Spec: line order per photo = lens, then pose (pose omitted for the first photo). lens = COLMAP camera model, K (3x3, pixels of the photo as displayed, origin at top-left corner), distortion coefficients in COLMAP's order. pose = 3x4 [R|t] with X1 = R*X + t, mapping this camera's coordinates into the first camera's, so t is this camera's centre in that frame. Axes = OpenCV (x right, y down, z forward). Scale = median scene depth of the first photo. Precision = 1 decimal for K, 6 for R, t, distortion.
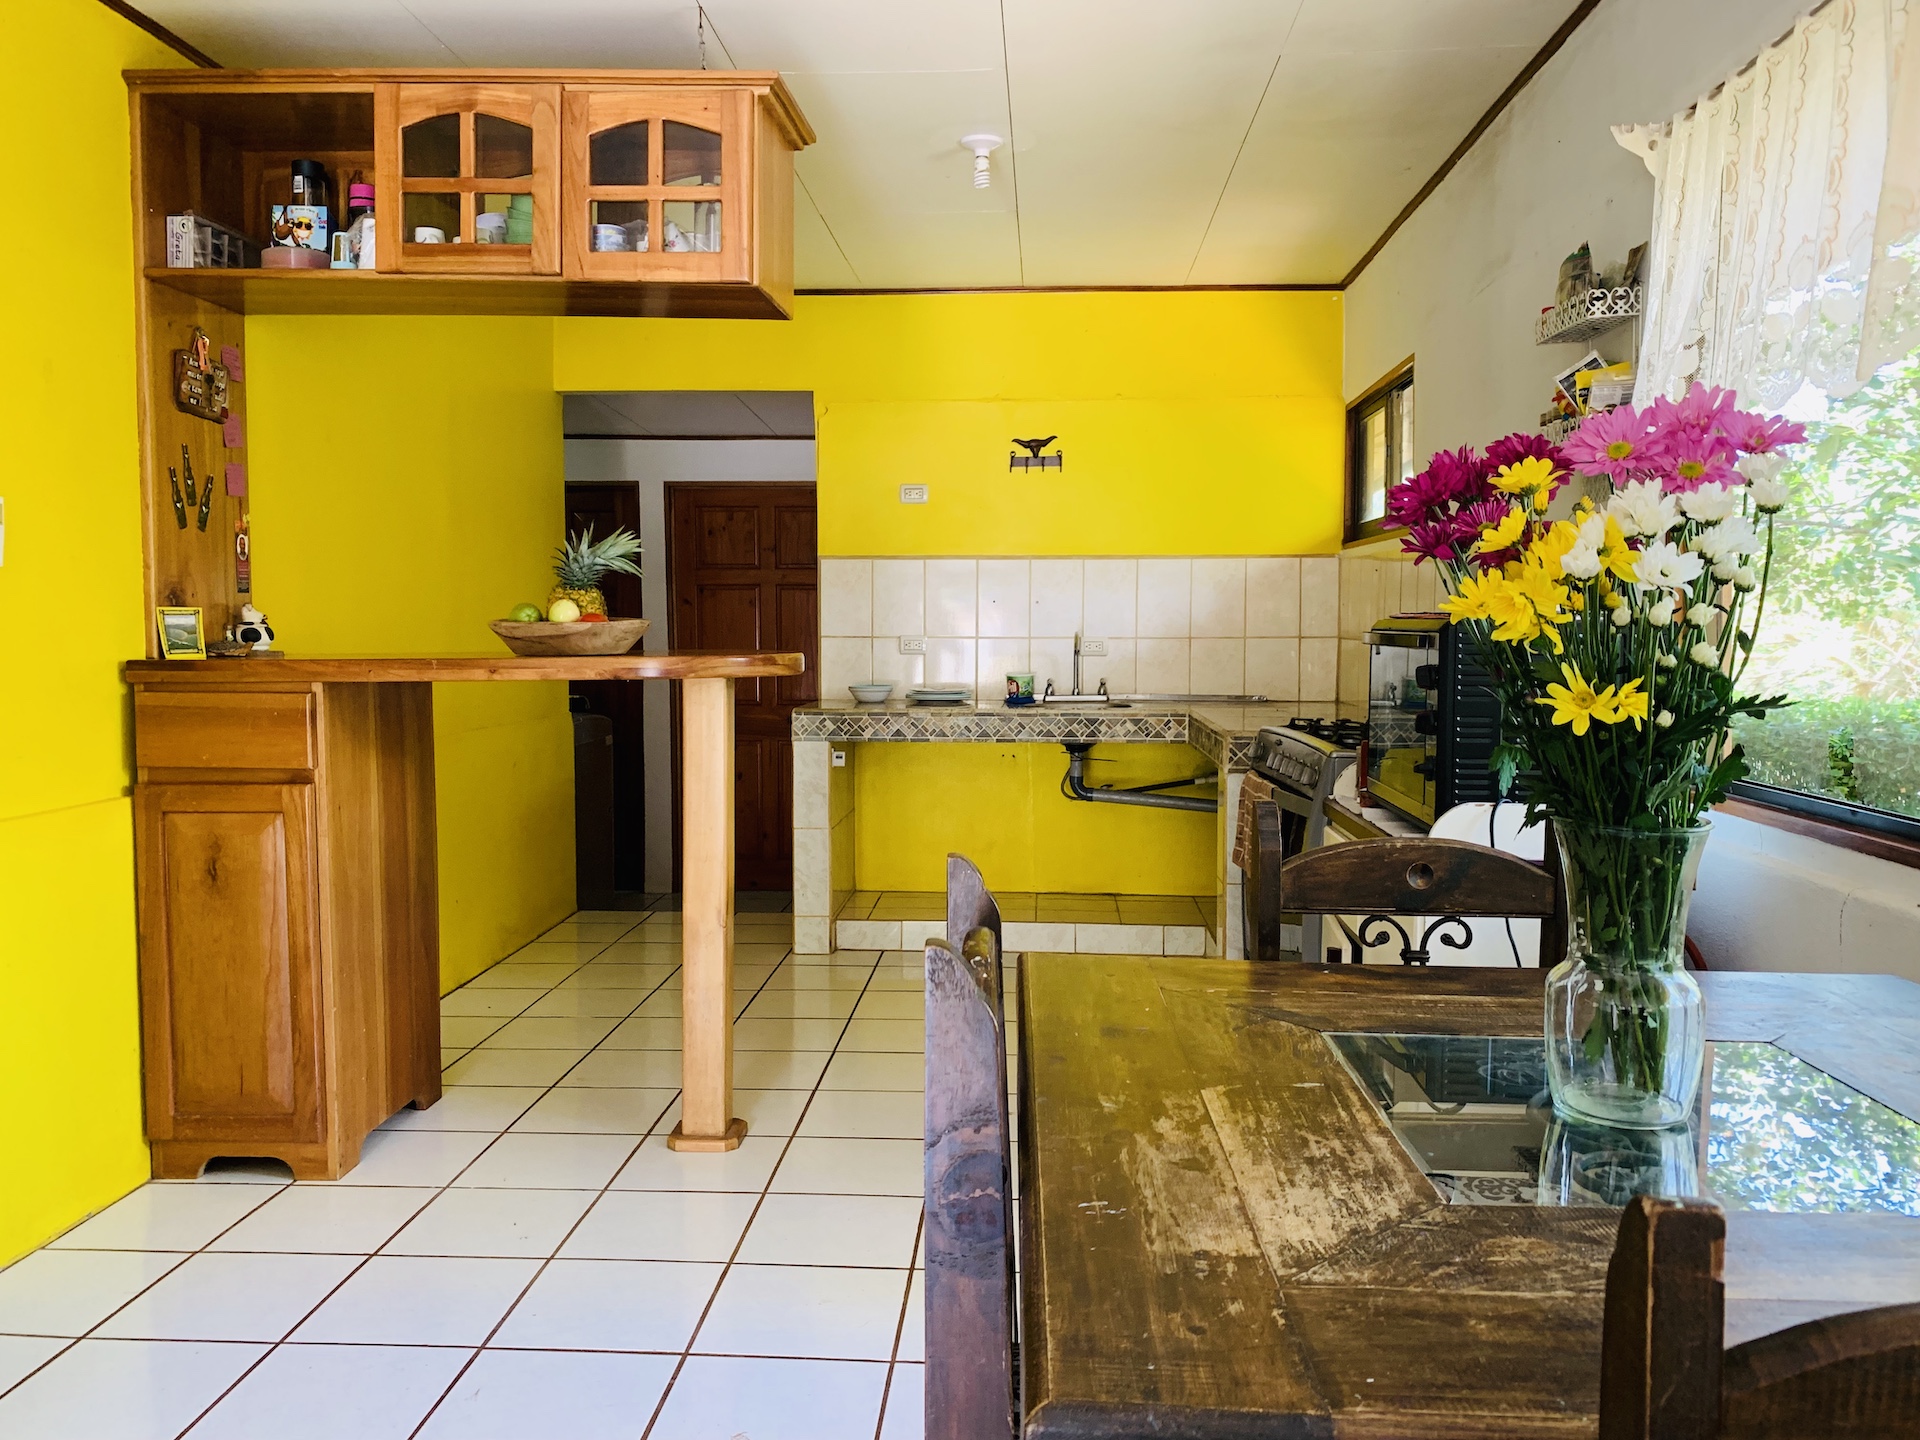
lens RADIAL K [[1454.2, 0, 963.9], [0, 1454.2, 704.6], [0, 0, 1]] dist [0.007023, -0.011171]
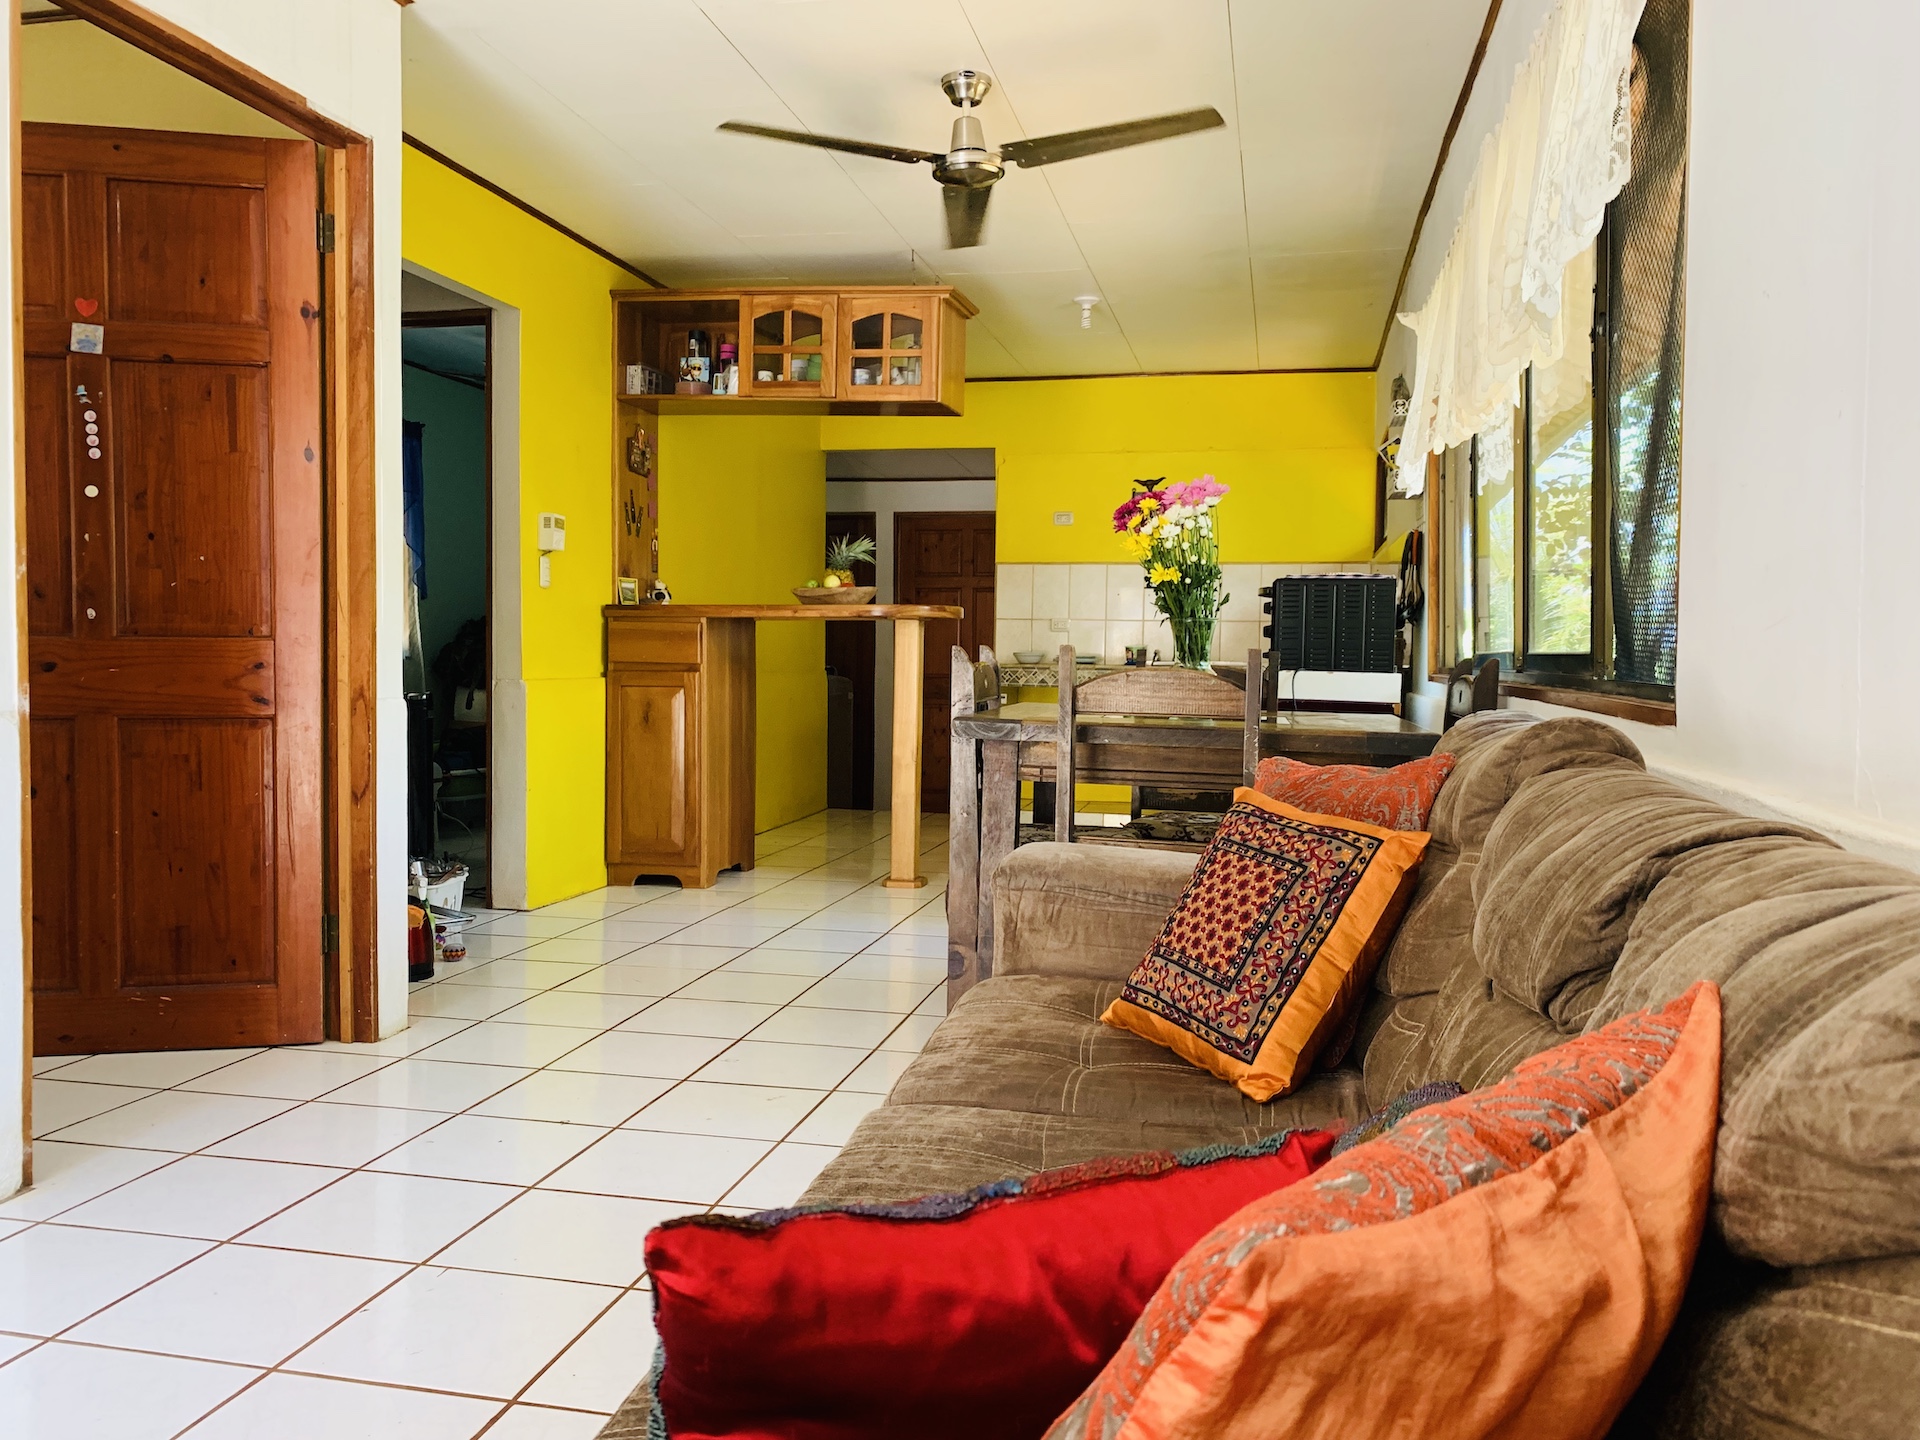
lens RADIAL K [[1454.2, 0, 967.8], [0, 1454.2, 724.3], [0, 0, 1]] dist [0.007023, -0.011171]
pose [[0.988005, 0.021427, -0.152931, 0.171551], [-0.022755, 0.999717, -0.006940, 0.122207], [0.152739, 0.010337, 0.988212, -0.756110]]
